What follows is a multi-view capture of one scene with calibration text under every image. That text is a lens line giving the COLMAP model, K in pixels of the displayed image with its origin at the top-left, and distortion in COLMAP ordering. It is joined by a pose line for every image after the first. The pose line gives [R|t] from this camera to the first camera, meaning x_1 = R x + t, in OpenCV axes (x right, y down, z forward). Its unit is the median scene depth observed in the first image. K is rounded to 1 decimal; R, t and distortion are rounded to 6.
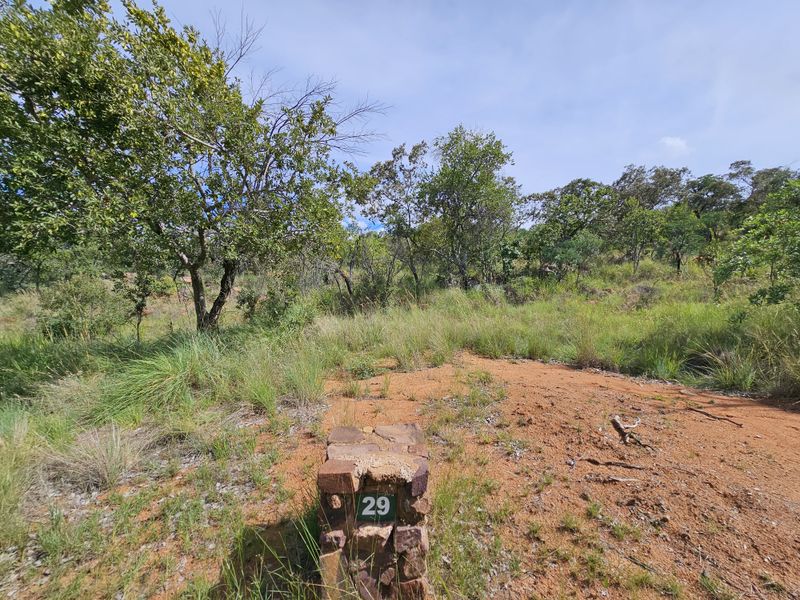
lens RADIAL K [[321.2, 0, 397.1], [0, 321.2, 319.5], [0, 0, 1]] dist [0.000639, 0.000080]
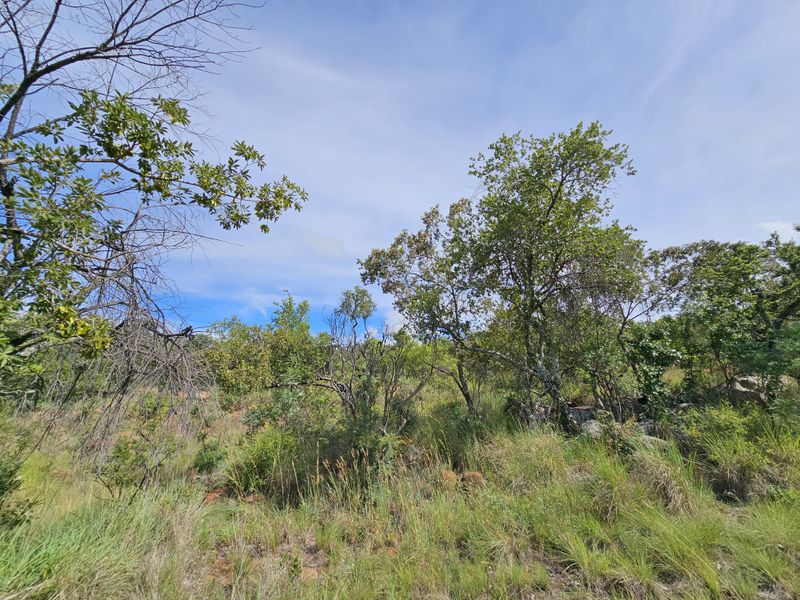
lens RADIAL K [[327.0, 0, 401.3], [0, 327.0, 296.1], [0, 0, 1]] dist [0.001309, 0.000332]
pose [[0.973222, -0.059498, -0.222034, 0.092037], [-0.030919, 0.923261, -0.382928, -0.083508], [0.227778, 0.379539, 0.896698, 0.416663]]
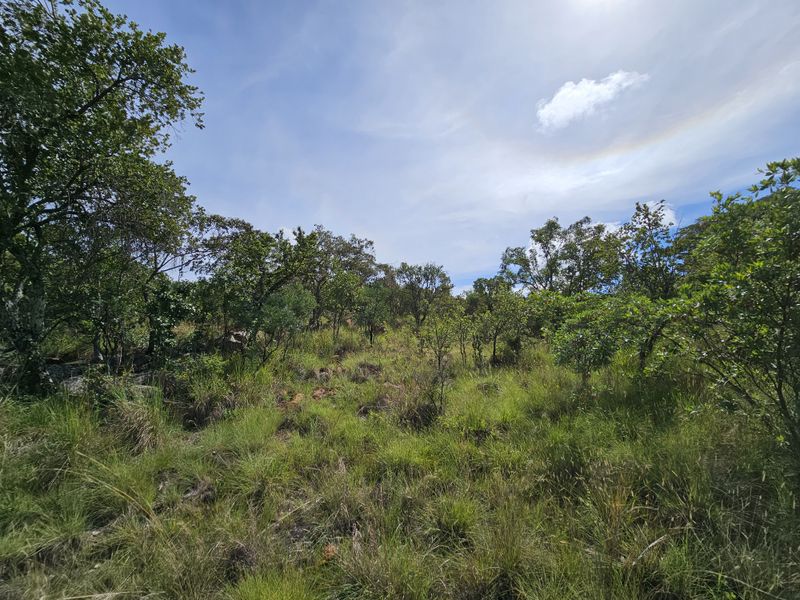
lens RADIAL K [[327.0, 0, 401.3], [0, 327.0, 296.1], [0, 0, 1]] dist [0.001309, 0.000332]
pose [[0.538328, 0.115765, 0.834746, 0.114096], [0.110363, 0.972305, -0.206015, -0.076559], [-0.835478, 0.203029, 0.510643, 0.422231]]
